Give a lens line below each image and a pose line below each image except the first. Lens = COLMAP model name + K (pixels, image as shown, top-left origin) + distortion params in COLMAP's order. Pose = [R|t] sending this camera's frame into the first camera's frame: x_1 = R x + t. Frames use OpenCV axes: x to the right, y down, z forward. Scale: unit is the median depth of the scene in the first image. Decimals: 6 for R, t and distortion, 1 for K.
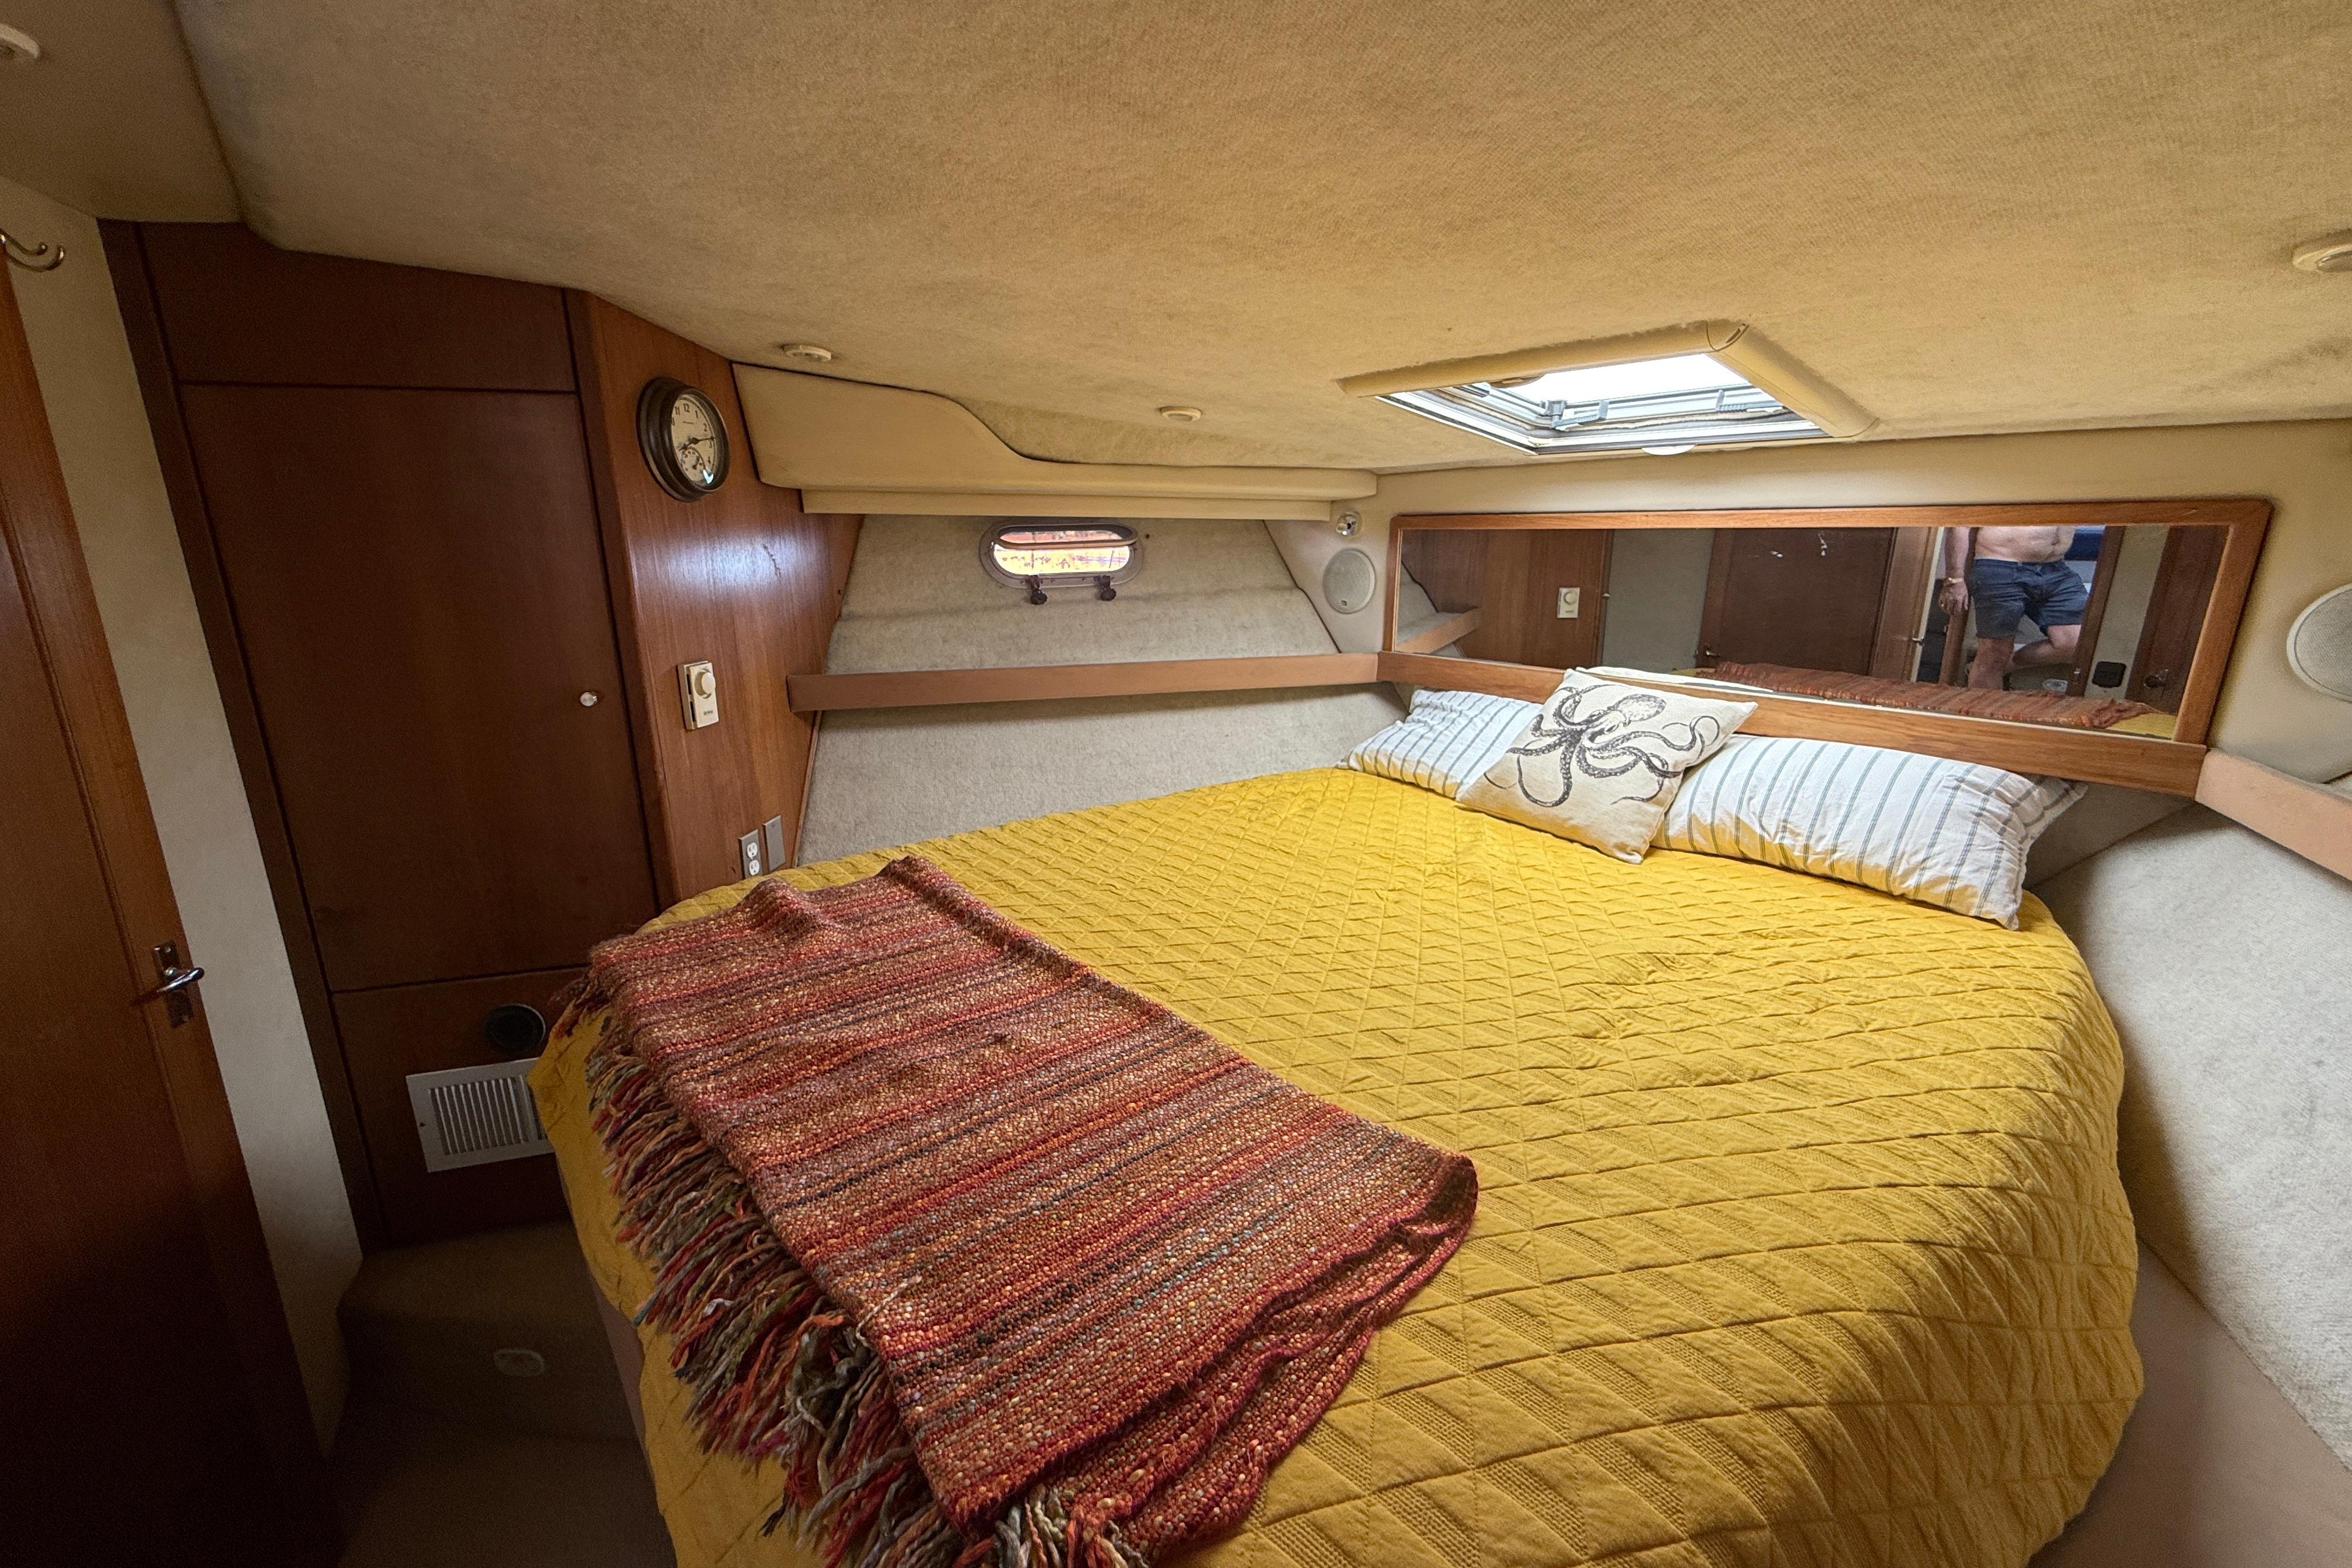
lens RADIAL K [[934.5, 0, 1159.5], [0, 934.5, 785.8], [0, 0, 1]] dist [-0.002822, 0.000266]
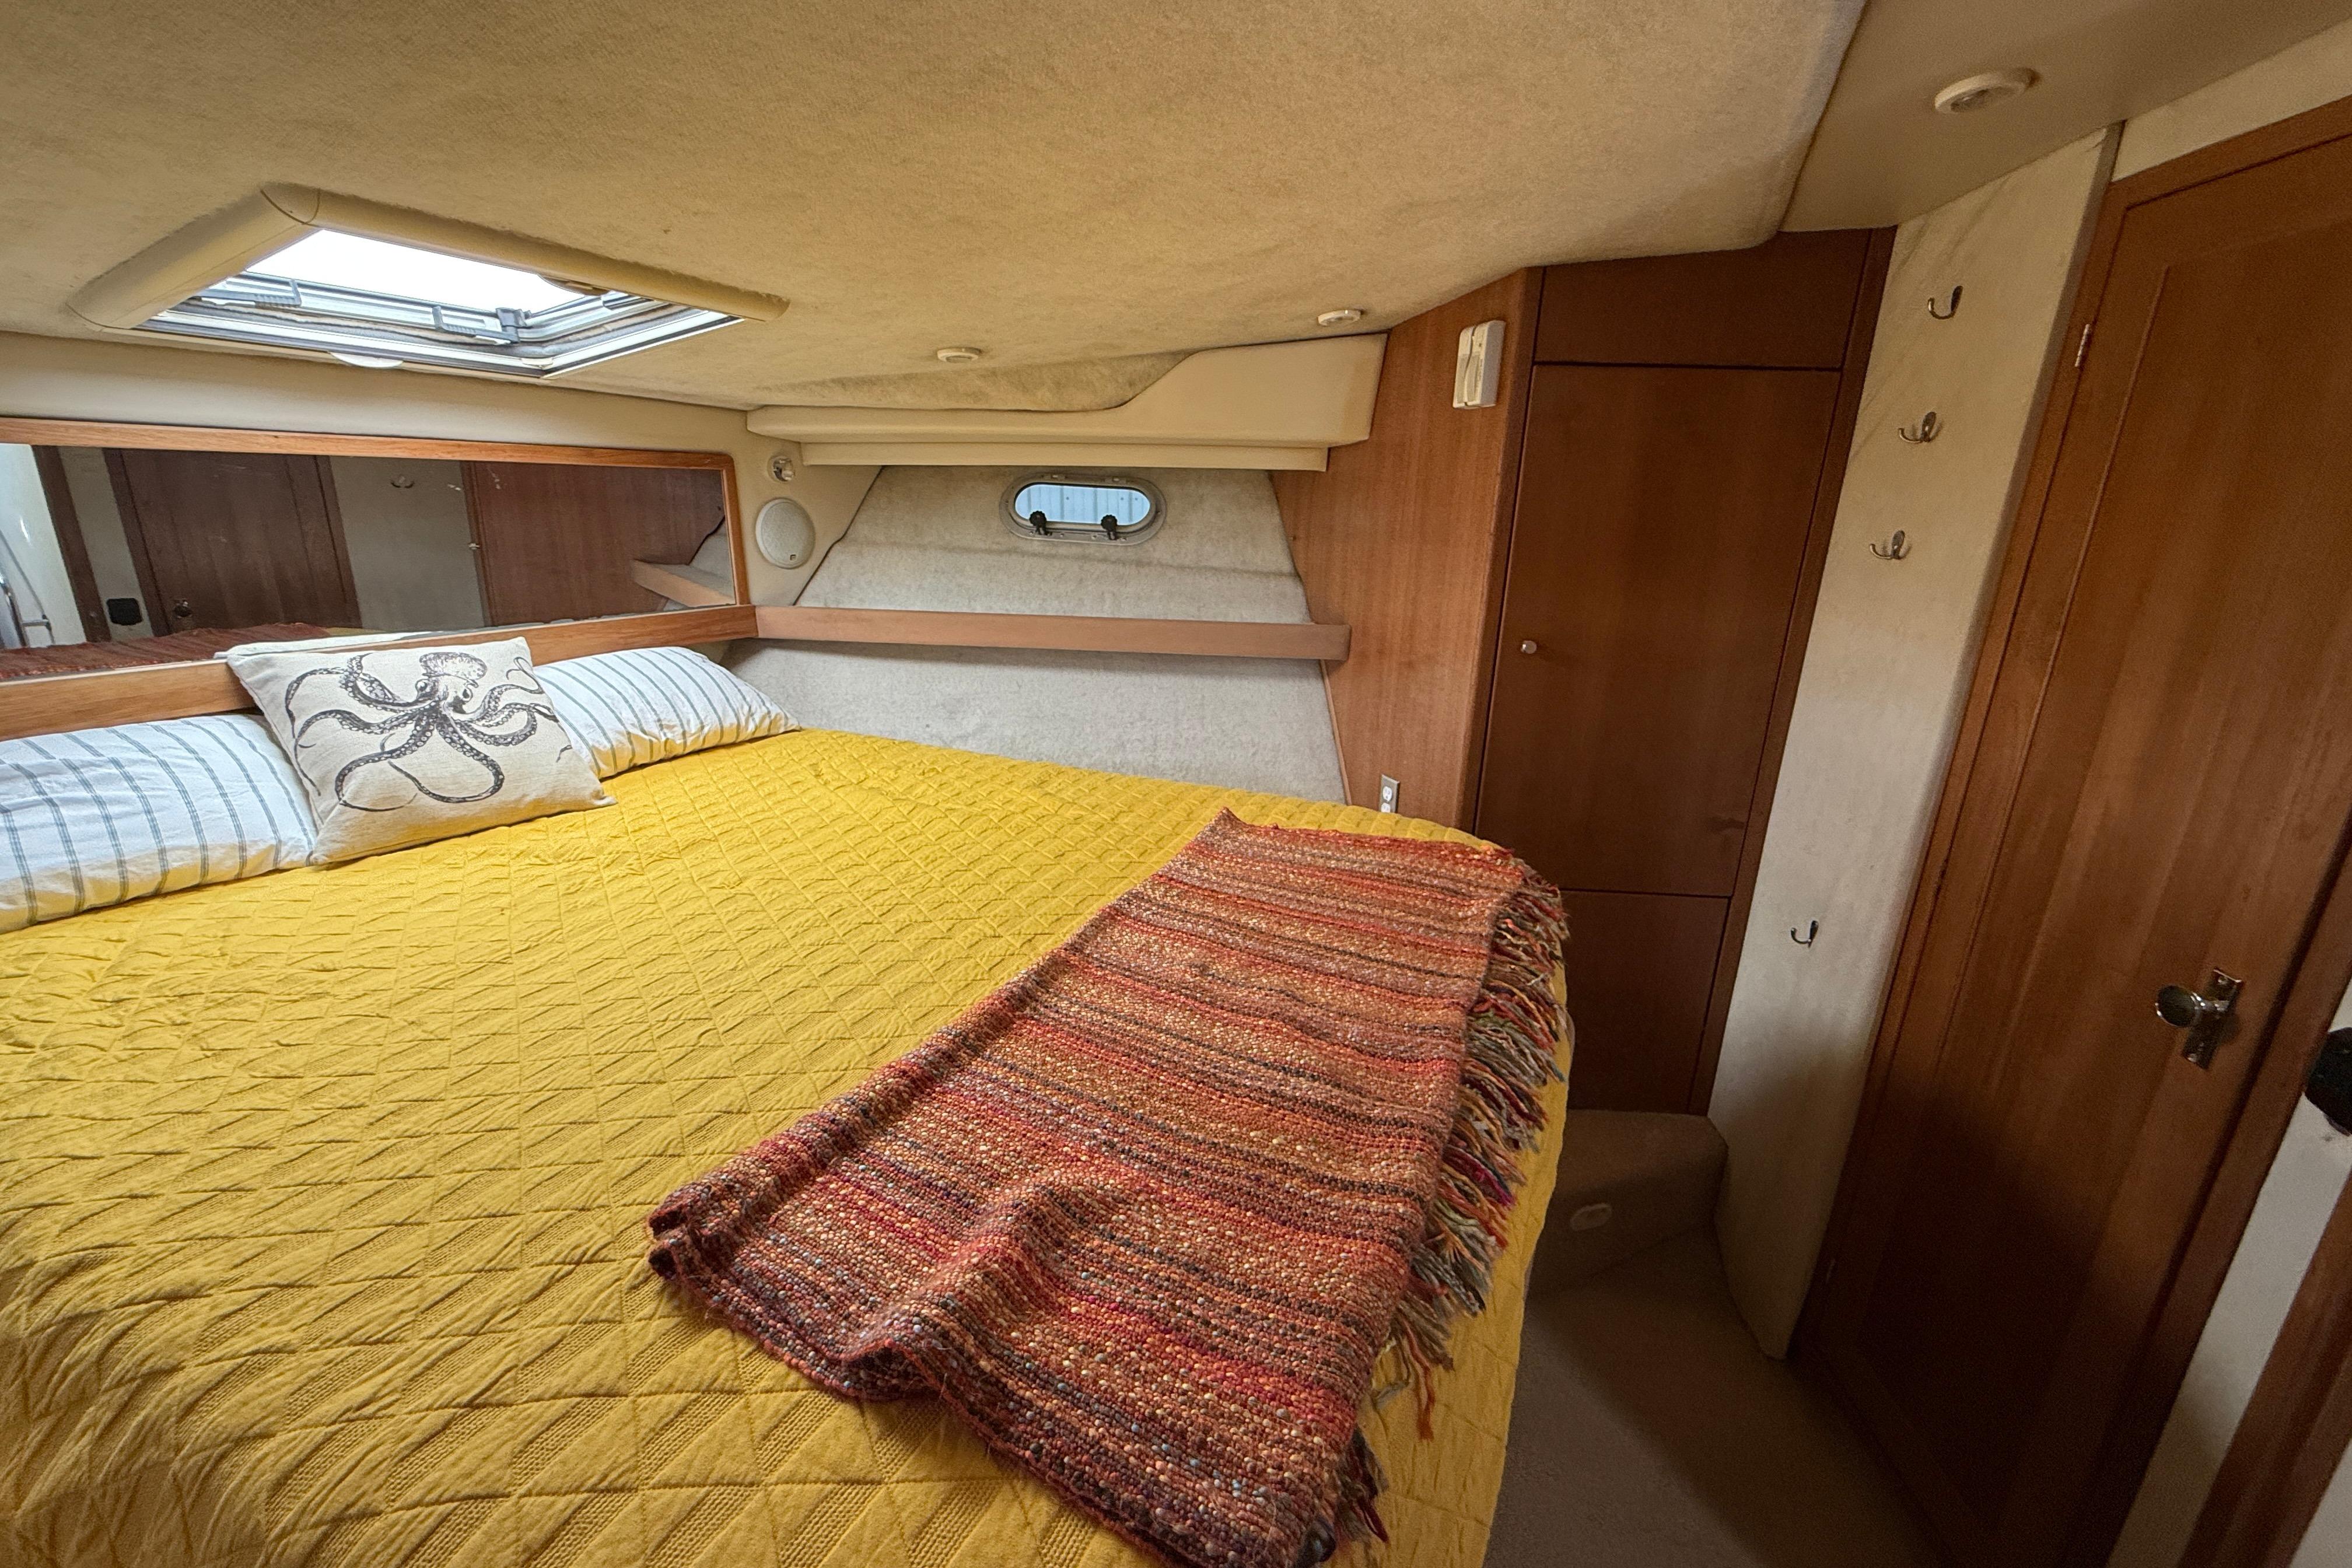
lens RADIAL K [[948.4, 0, 1176.0], [0, 948.4, 784.0], [0, 0, 1]] dist [0.002130, 0.000033]
pose [[-0.403162, -0.275182, 0.872775, -0.552797], [0.218212, 0.897300, 0.383714, -0.174856], [-0.888732, 0.345148, -0.301709, 0.690525]]
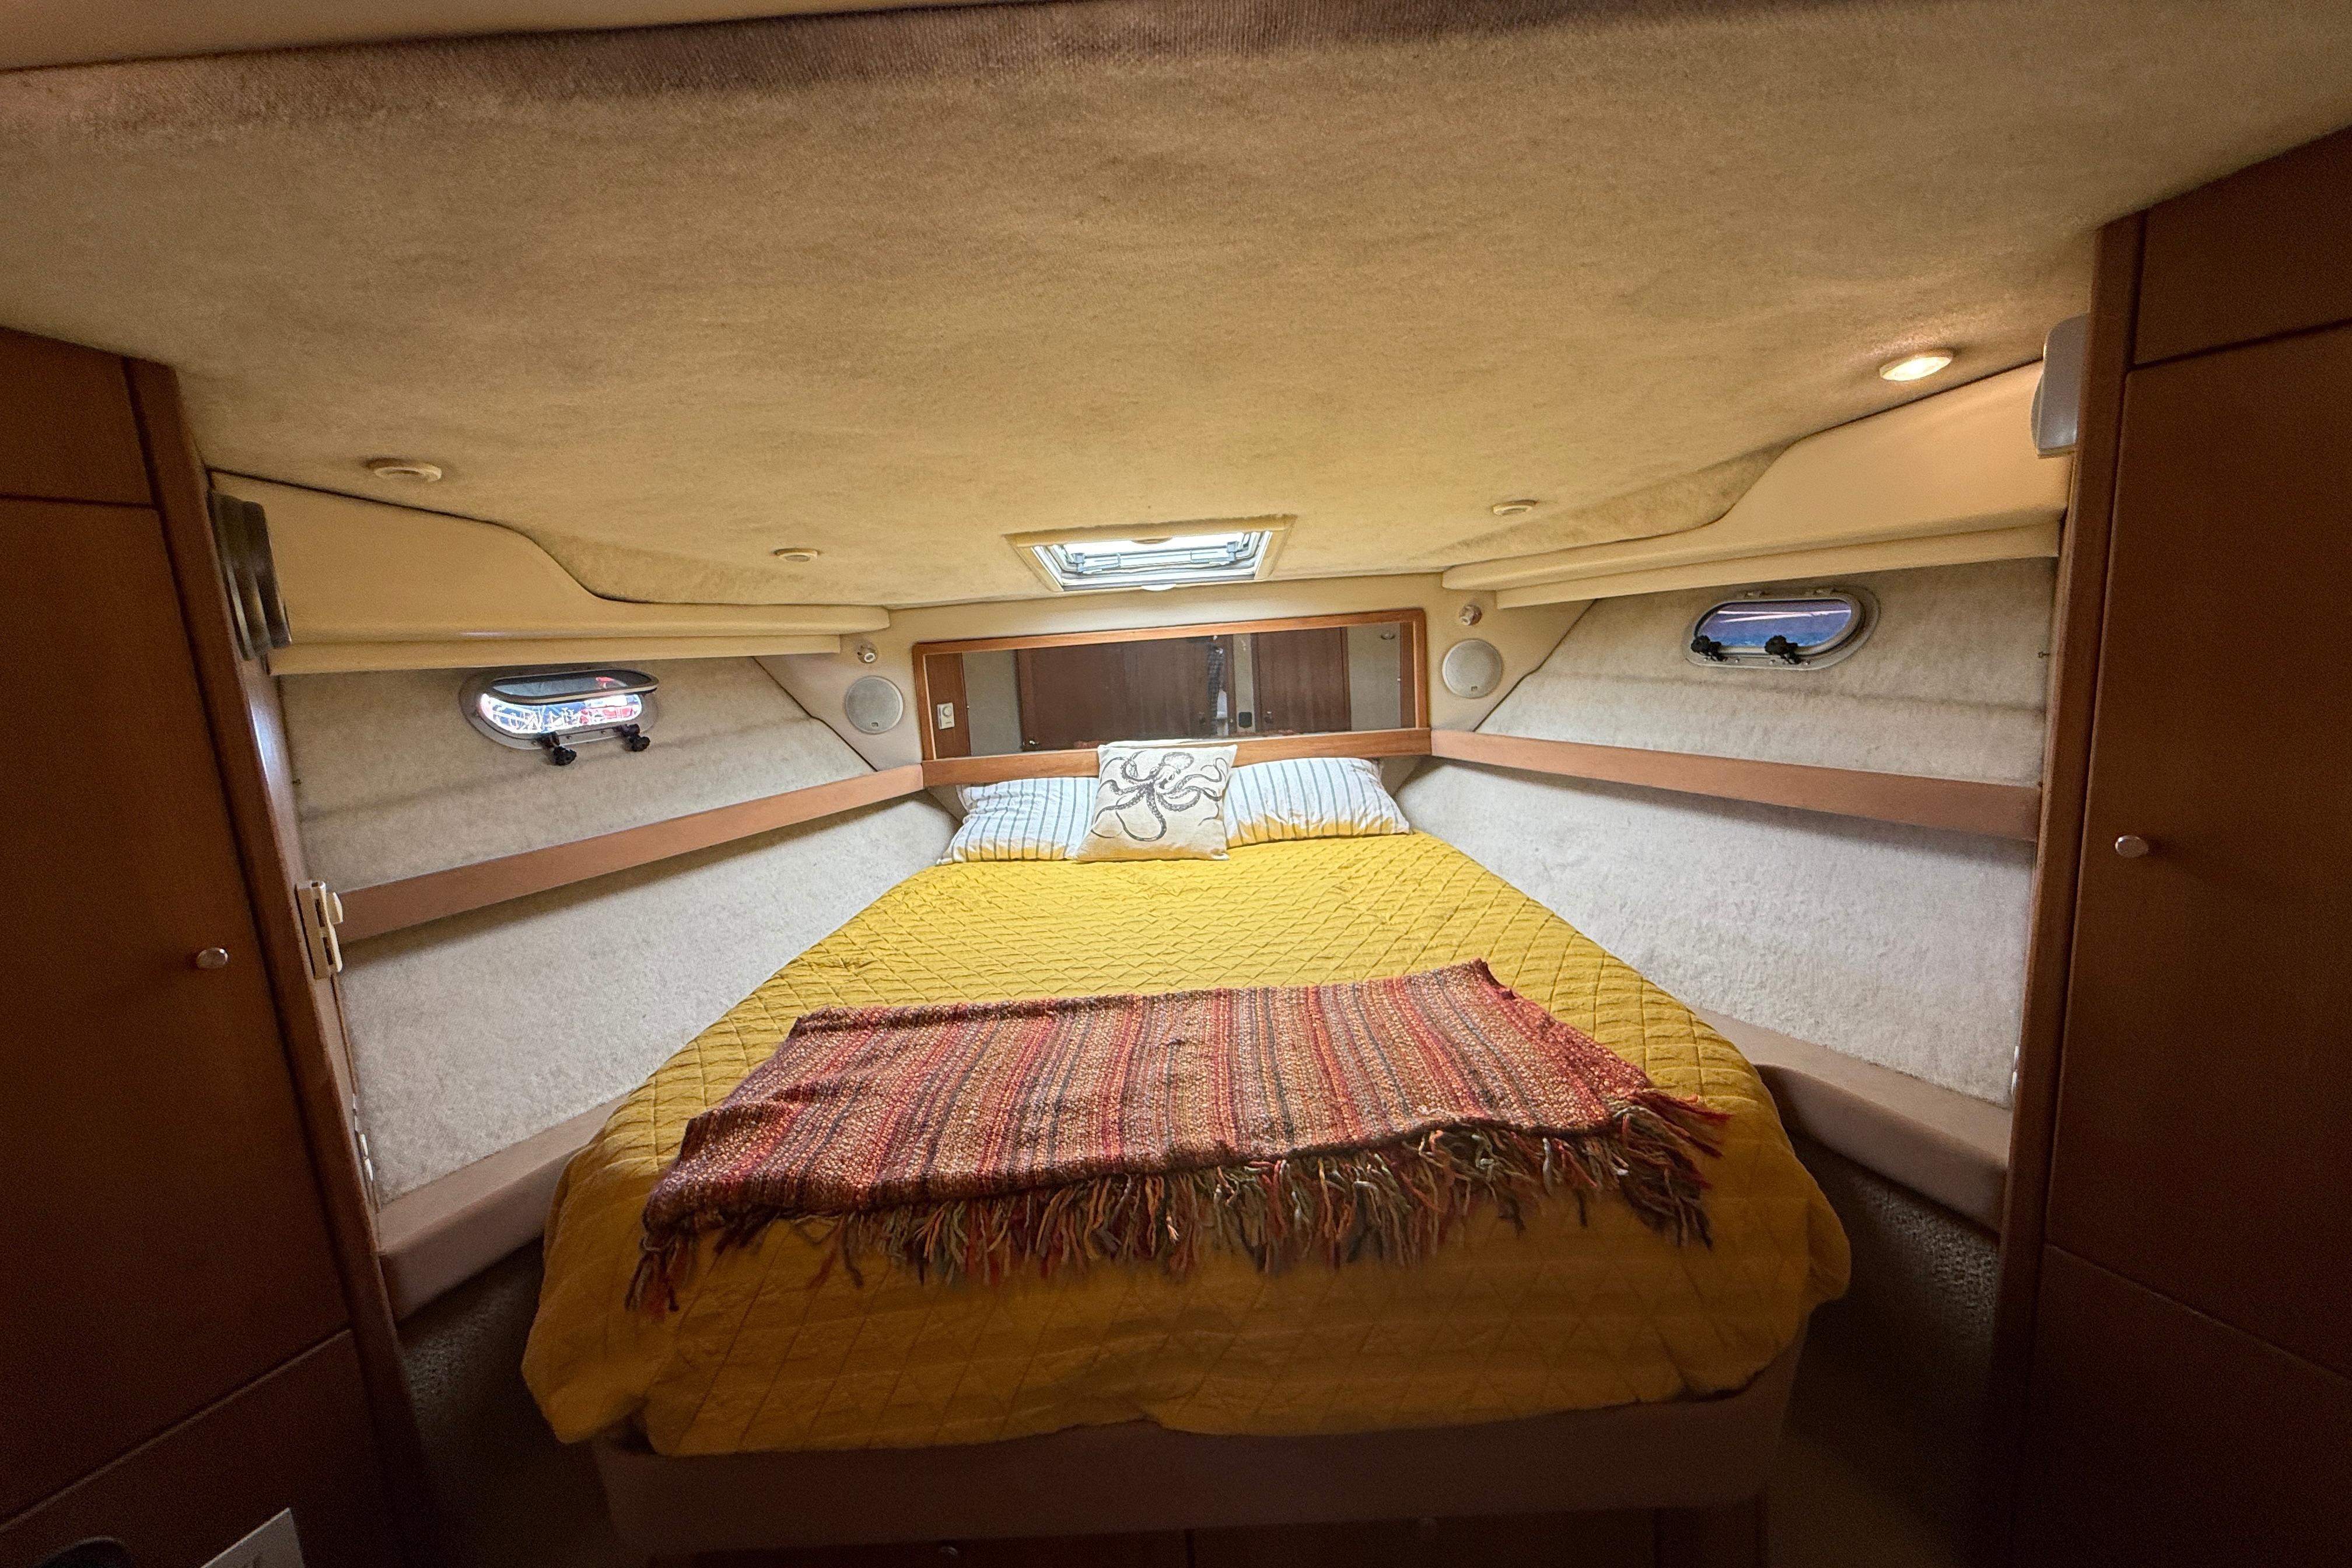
lens RADIAL K [[948.3, 0, 1163.7], [0, 948.3, 782.5], [0, 0, 1]] dist [0.001946, 0.000091]
pose [[0.644595, -0.155191, 0.748608, -0.577972], [0.263007, 0.964429, -0.026533, -0.018111], [-0.717861, 0.213992, 0.662482, 0.060397]]
